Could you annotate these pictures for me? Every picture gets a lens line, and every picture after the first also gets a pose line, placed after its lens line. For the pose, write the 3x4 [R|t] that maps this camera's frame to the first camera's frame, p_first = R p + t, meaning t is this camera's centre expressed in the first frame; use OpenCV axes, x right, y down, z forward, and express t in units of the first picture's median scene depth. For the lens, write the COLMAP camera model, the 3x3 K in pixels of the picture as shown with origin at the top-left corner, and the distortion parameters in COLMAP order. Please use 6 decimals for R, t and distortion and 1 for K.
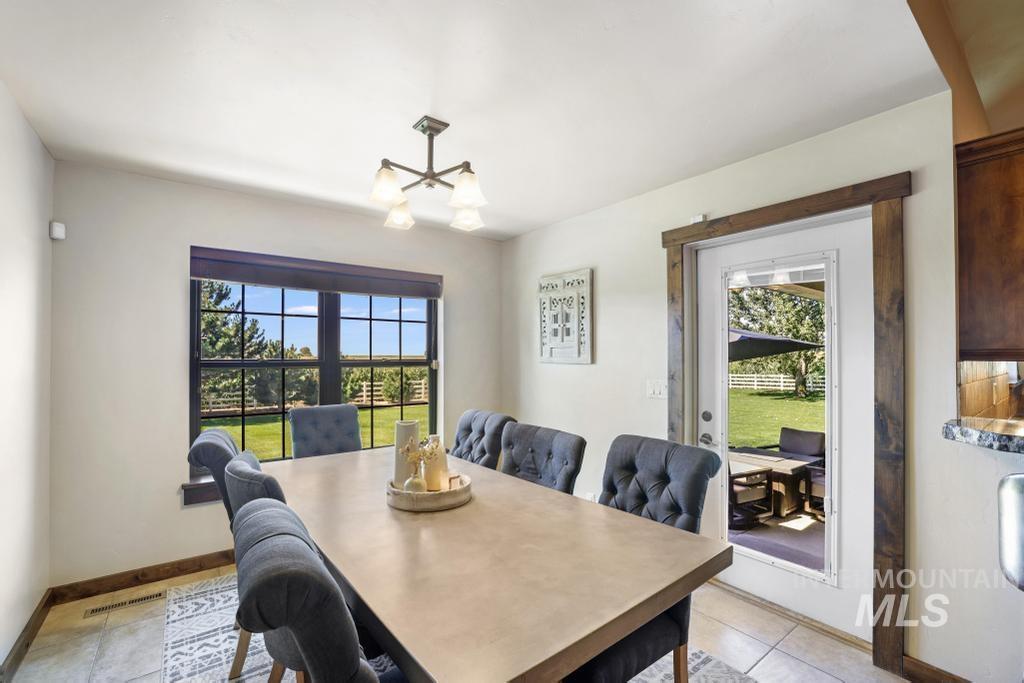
lens RADIAL K [[443.6, 0, 506.8], [0, 443.6, 349.2], [0, 0, 1]] dist [-0.029190, 0.005660]
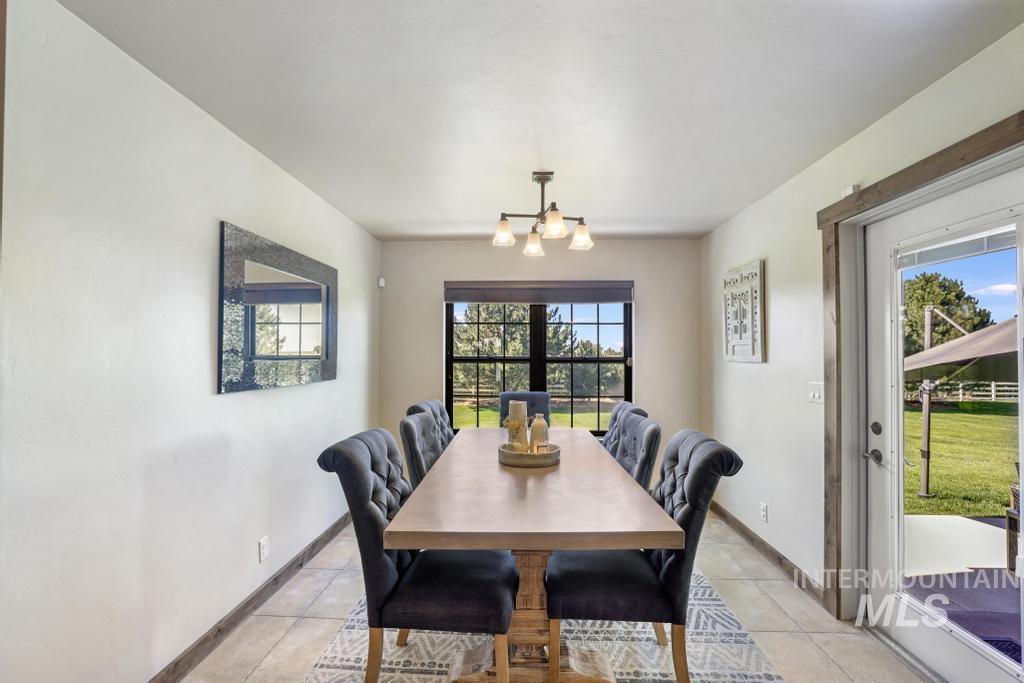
lens RADIAL K [[443.6, 0, 514.7], [0, 443.6, 342.7], [0, 0, 1]] dist [-0.029190, 0.005660]
pose [[0.774525, -0.014666, -0.632373, 0.449812], [0.007544, 0.999874, -0.013950, 0.000259], [0.632498, 0.006034, 0.774538, -0.045393]]
